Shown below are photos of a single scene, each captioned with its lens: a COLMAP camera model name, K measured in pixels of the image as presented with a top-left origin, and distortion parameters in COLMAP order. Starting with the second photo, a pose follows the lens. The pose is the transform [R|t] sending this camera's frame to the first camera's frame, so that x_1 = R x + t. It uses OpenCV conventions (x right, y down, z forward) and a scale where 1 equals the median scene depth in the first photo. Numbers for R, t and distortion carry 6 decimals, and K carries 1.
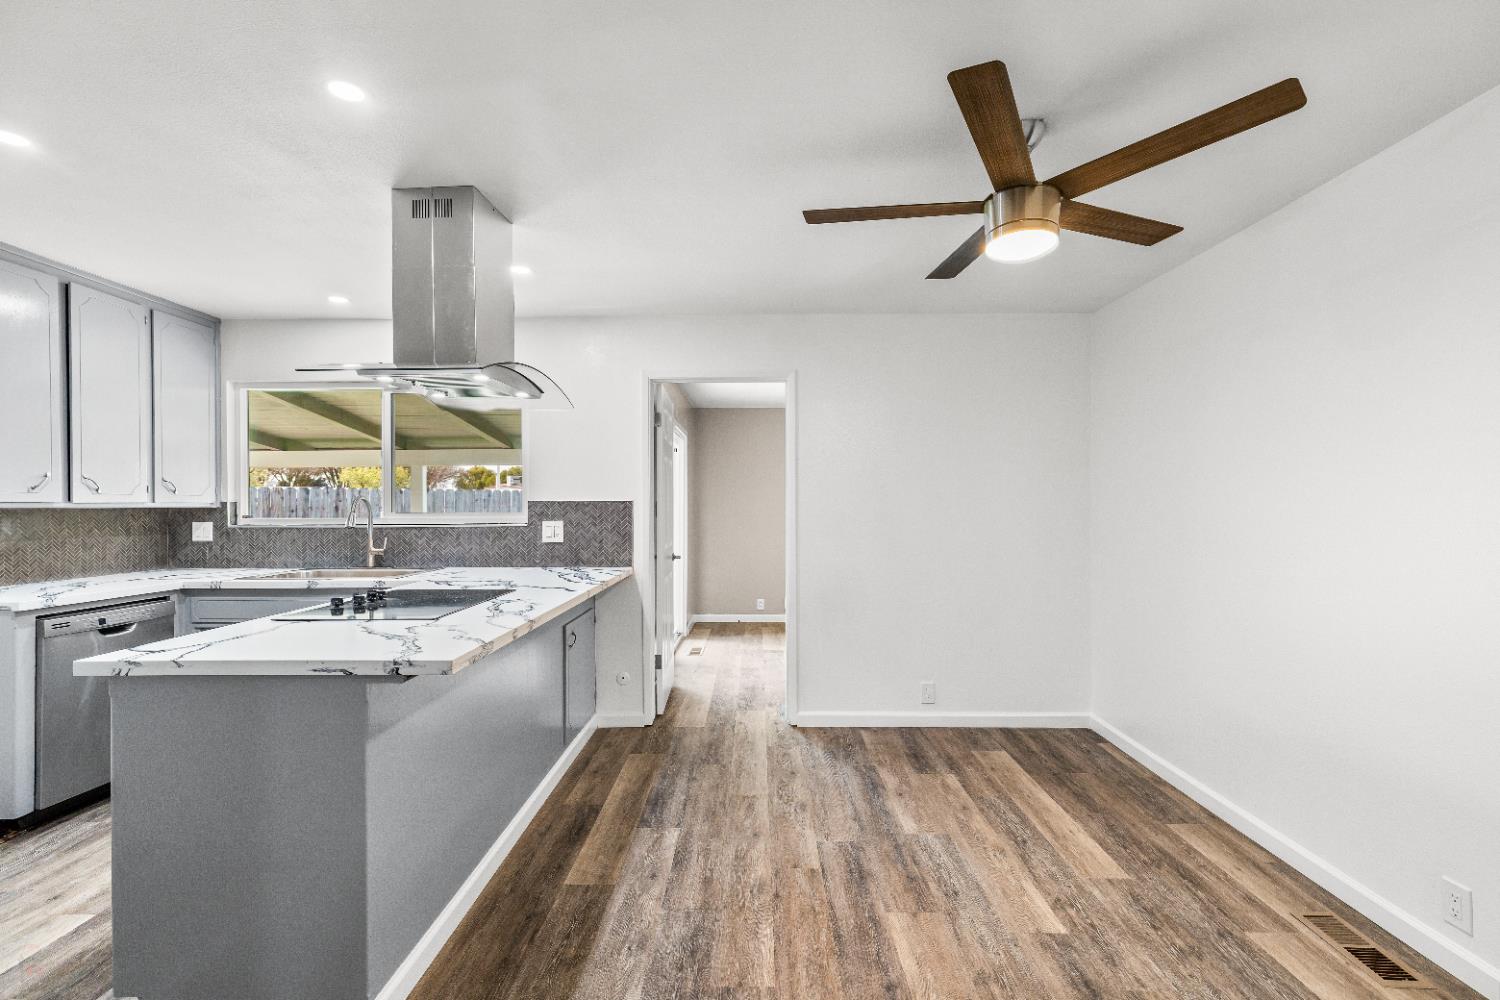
lens RADIAL K [[674.4, 0, 746.5], [0, 674.4, 507.4], [0, 0, 1]] dist [0.009909, -0.000405]
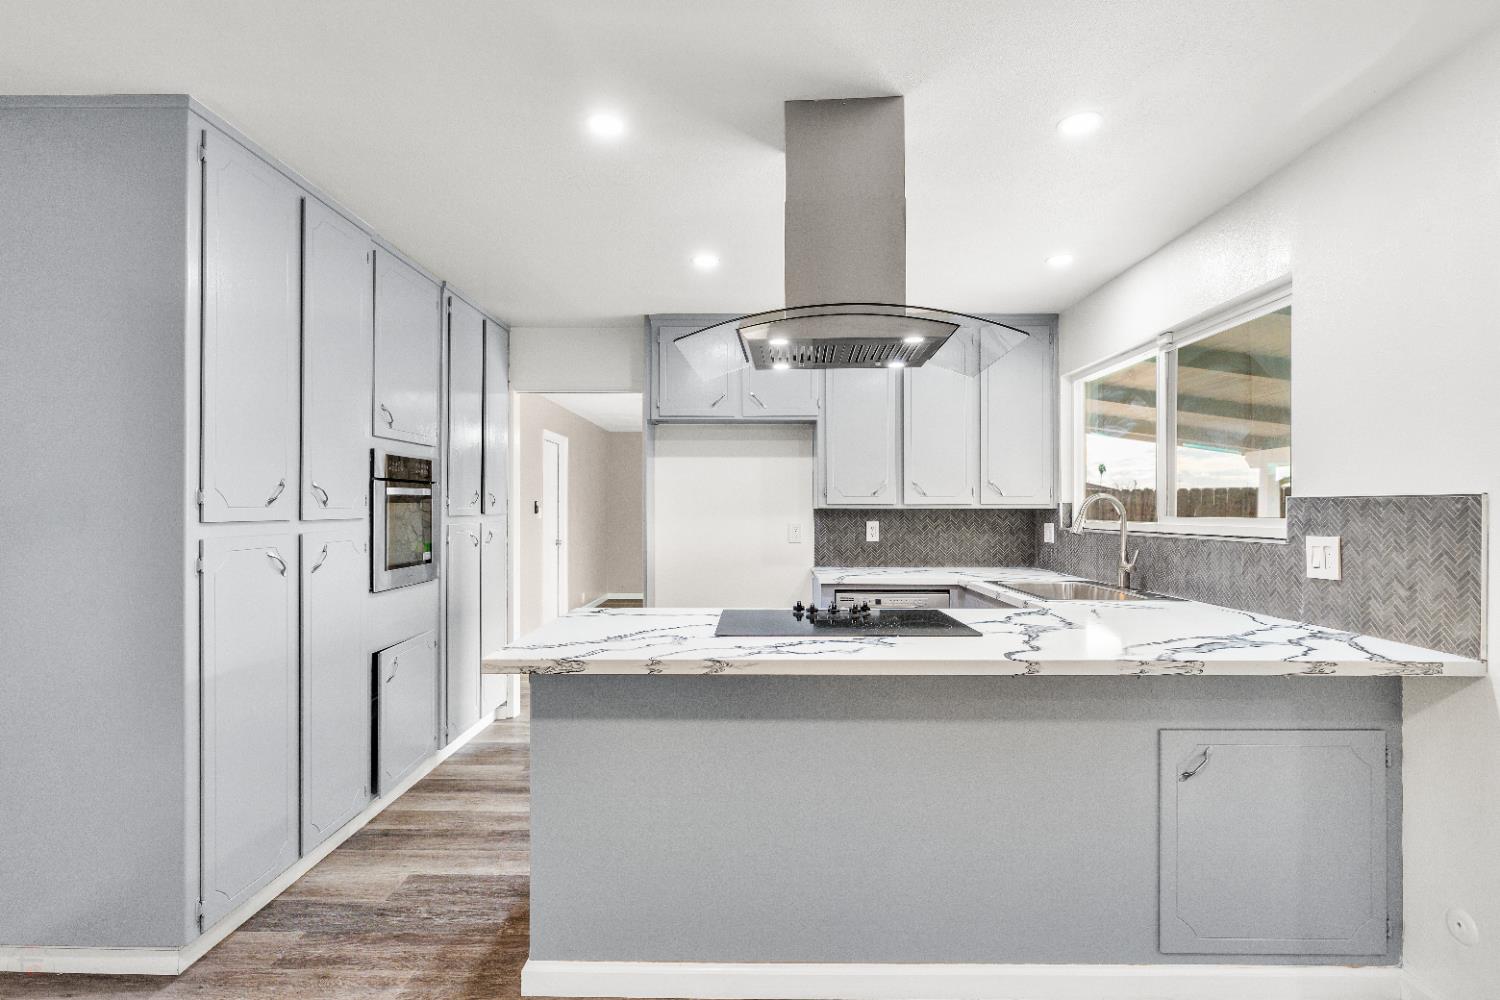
lens RADIAL K [[726.8, 0, 748.9], [0, 726.8, 504.9], [0, 0, 1]] dist [-0.002096, -0.000149]
pose [[-0.000315, -0.003408, -0.999994, 0.266366], [-0.004875, 0.999982, -0.003407, 0.000283], [0.999988, 0.004874, -0.000332, 0.579596]]
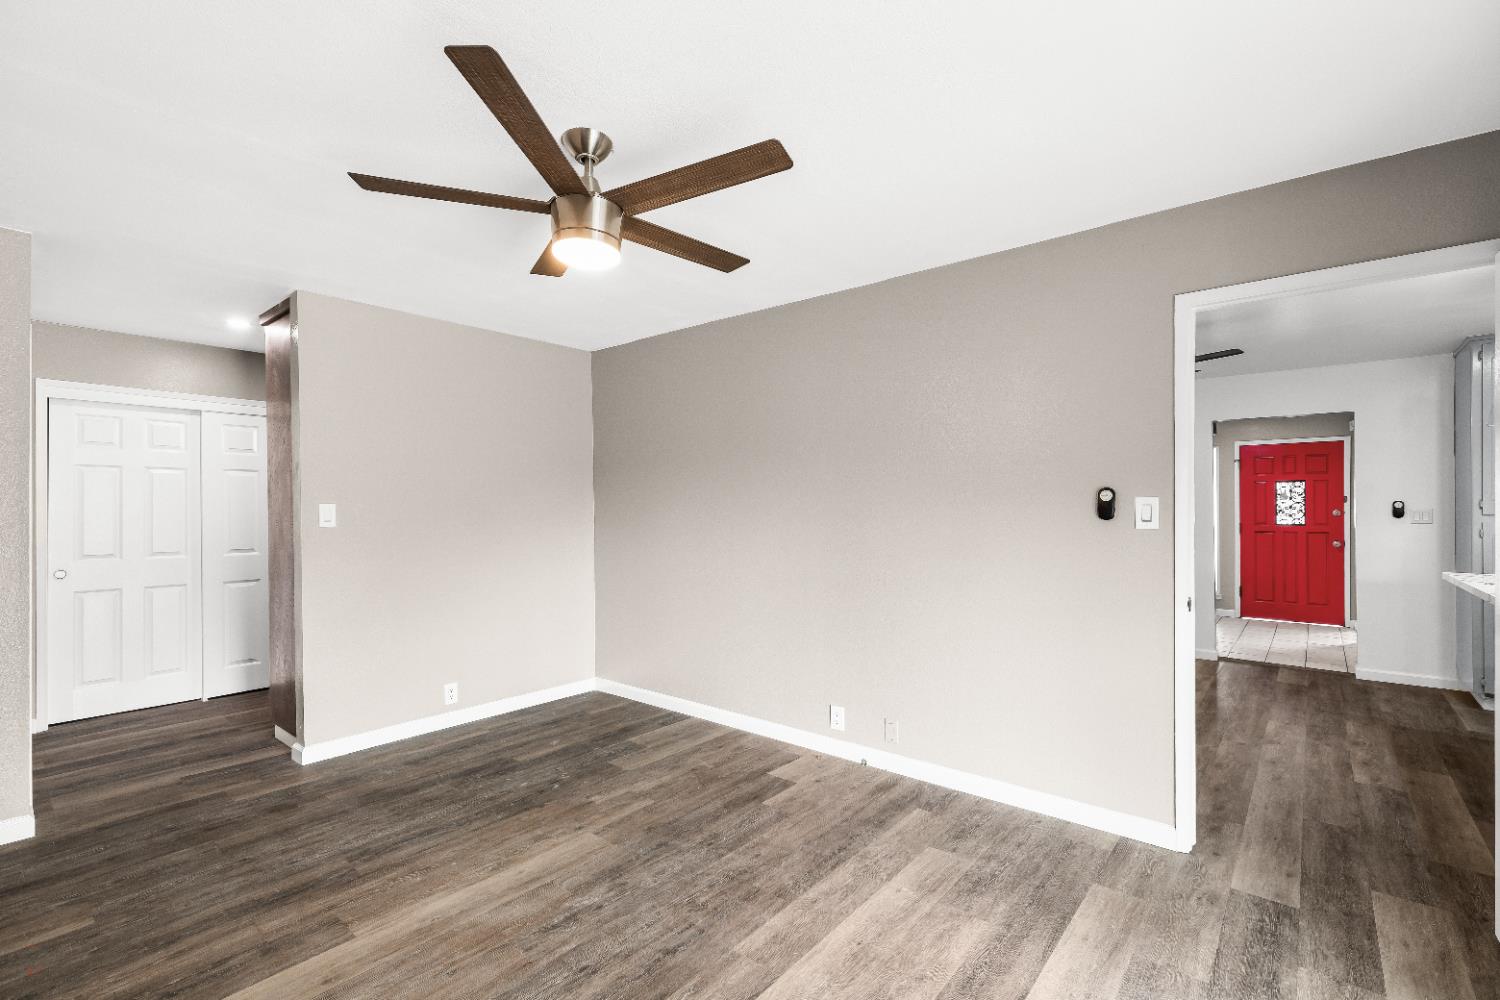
lens RADIAL K [[674.4, 0, 746.5], [0, 674.4, 507.4], [0, 0, 1]] dist [0.009909, -0.000405]
pose [[-0.776497, 0.004120, 0.630108, -0.017205], [0.006524, 0.999978, 0.001501, -0.008912], [-0.630088, 0.005276, -0.776506, 1.829698]]
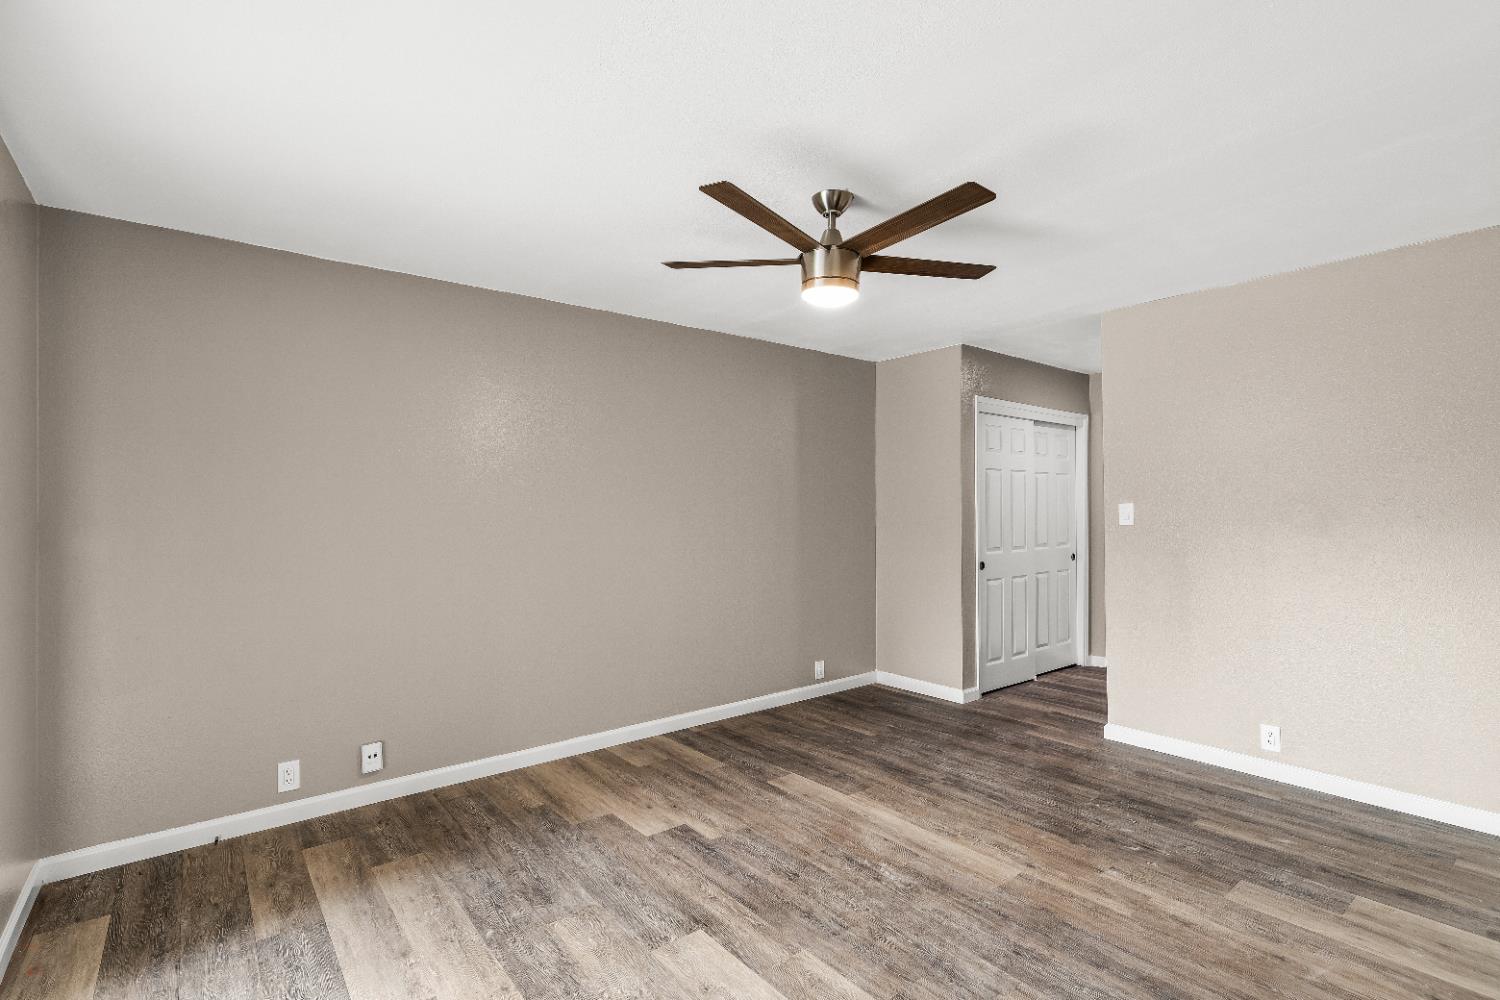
lens RADIAL K [[708.0, 0, 749.8], [0, 708.0, 504.5], [0, 0, 1]] dist [-0.001551, -0.000736]
pose [[0.770753, 0.000391, 0.637134, -0.061816], [0.005512, 0.999958, -0.007282, -0.009852], [-0.637110, 0.009125, 0.770719, 1.037199]]
